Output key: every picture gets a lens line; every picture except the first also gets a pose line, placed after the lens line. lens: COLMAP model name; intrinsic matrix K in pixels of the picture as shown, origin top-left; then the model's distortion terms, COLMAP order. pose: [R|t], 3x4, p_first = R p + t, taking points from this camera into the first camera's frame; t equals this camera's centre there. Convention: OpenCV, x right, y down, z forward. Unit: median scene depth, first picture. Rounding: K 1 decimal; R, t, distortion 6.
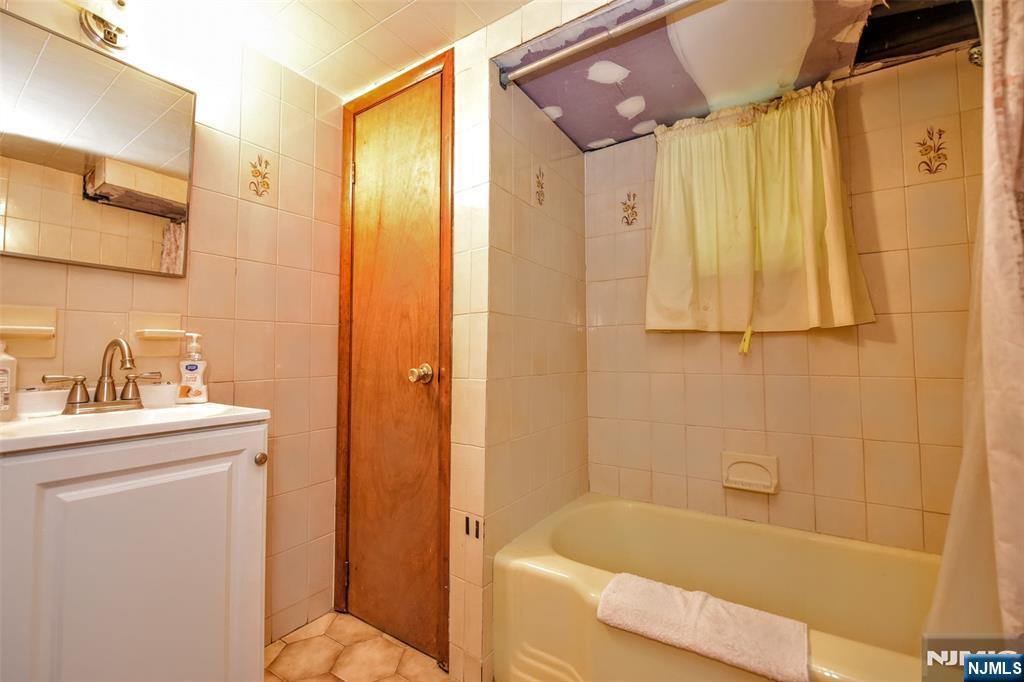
lens RADIAL K [[398.9, 0, 512.0], [0, 398.9, 341.0], [0, 0, 1]] dist [-0.002190, -0.002428]
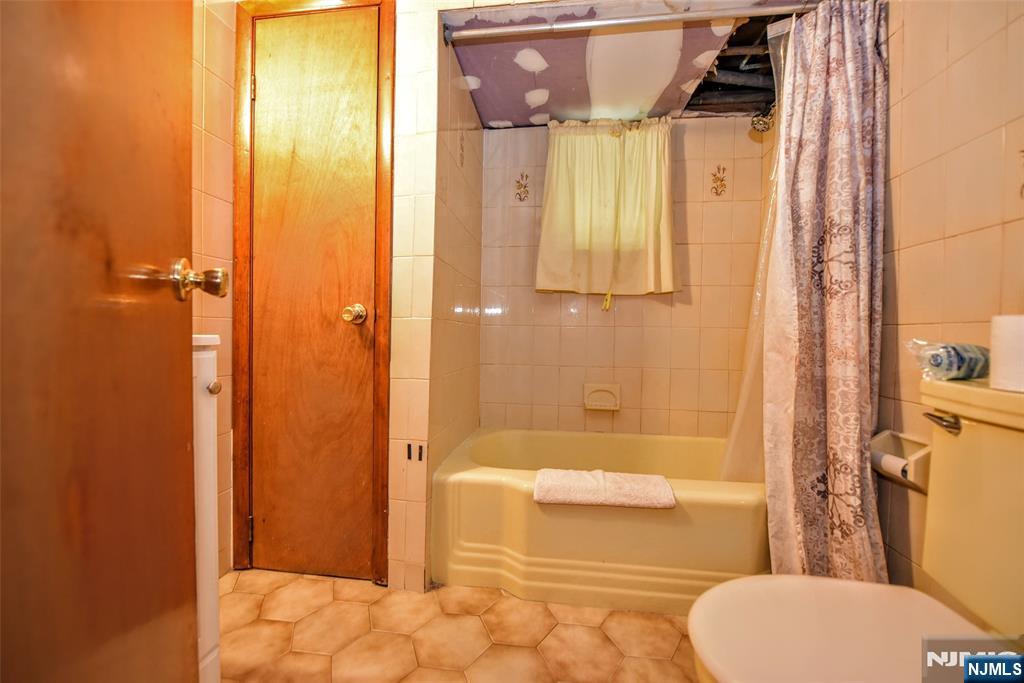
lens RADIAL K [[366.9, 0, 512.0], [0, 366.9, 341.5], [0, 0, 1]] dist [-0.003346, -0.000386]
pose [[0.910409, 0.006311, 0.413661, -0.239381], [-0.034972, 0.997479, 0.061752, 0.078331], [-0.412229, -0.070686, 0.908334, -0.007855]]
